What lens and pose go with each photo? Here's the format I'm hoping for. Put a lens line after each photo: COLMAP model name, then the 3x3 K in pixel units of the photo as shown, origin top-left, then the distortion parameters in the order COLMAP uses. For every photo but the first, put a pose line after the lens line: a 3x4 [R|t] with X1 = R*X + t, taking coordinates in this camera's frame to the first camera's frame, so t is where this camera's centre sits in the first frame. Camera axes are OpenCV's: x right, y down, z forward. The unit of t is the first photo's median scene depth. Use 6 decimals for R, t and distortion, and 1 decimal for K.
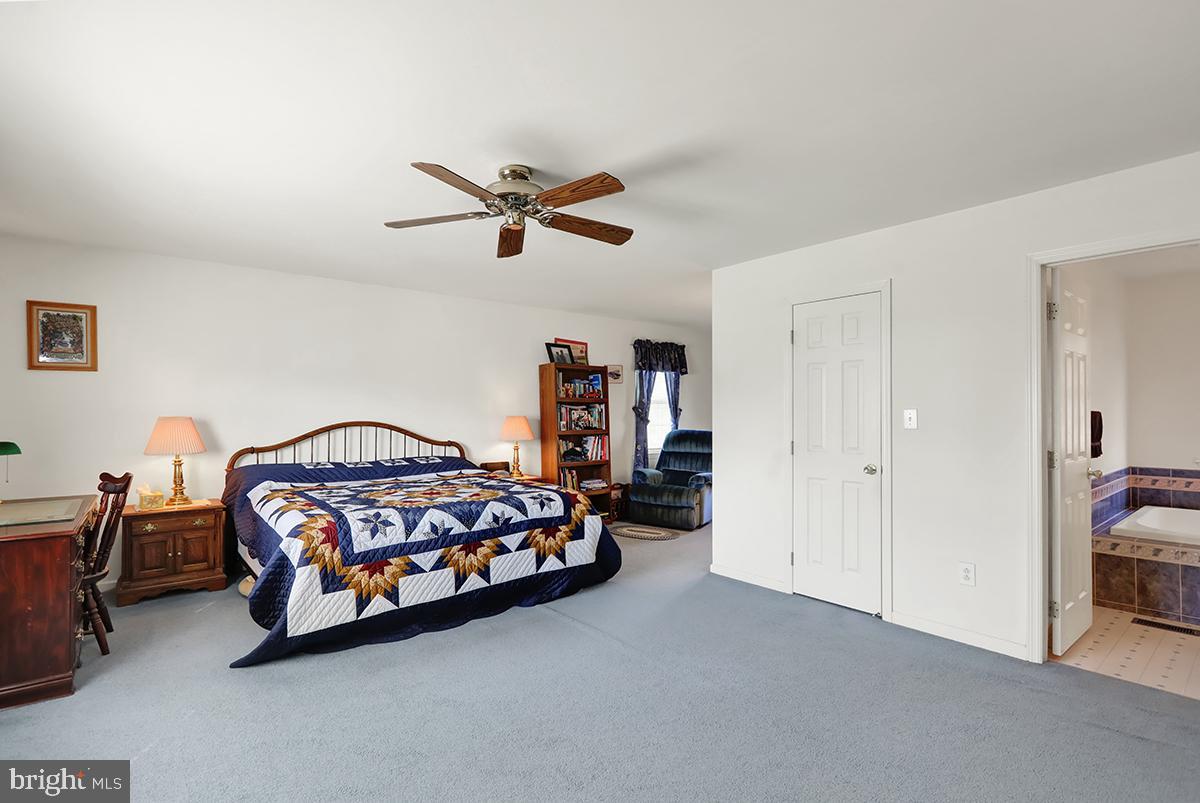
lens RADIAL K [[561.6, 0, 597.1], [0, 561.6, 409.3], [0, 0, 1]] dist [-0.000230, 0.000043]
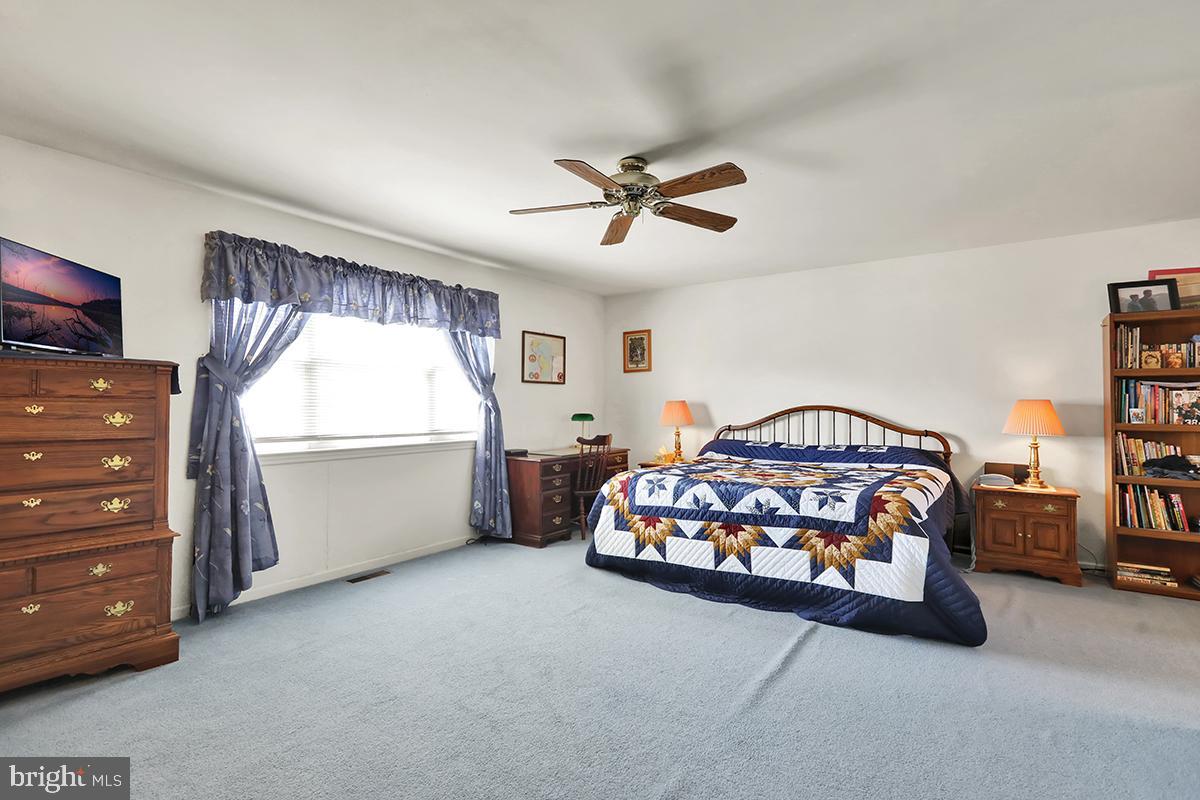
lens RADIAL K [[570.3, 0, 593.0], [0, 570.3, 396.5], [0, 0, 1]] dist [-0.001392, 0.000545]
pose [[0.267813, -0.014599, -0.963360, 0.630947], [0.003774, 0.999893, -0.014104, 0.025255], [0.963463, 0.000141, 0.267840, 0.460421]]
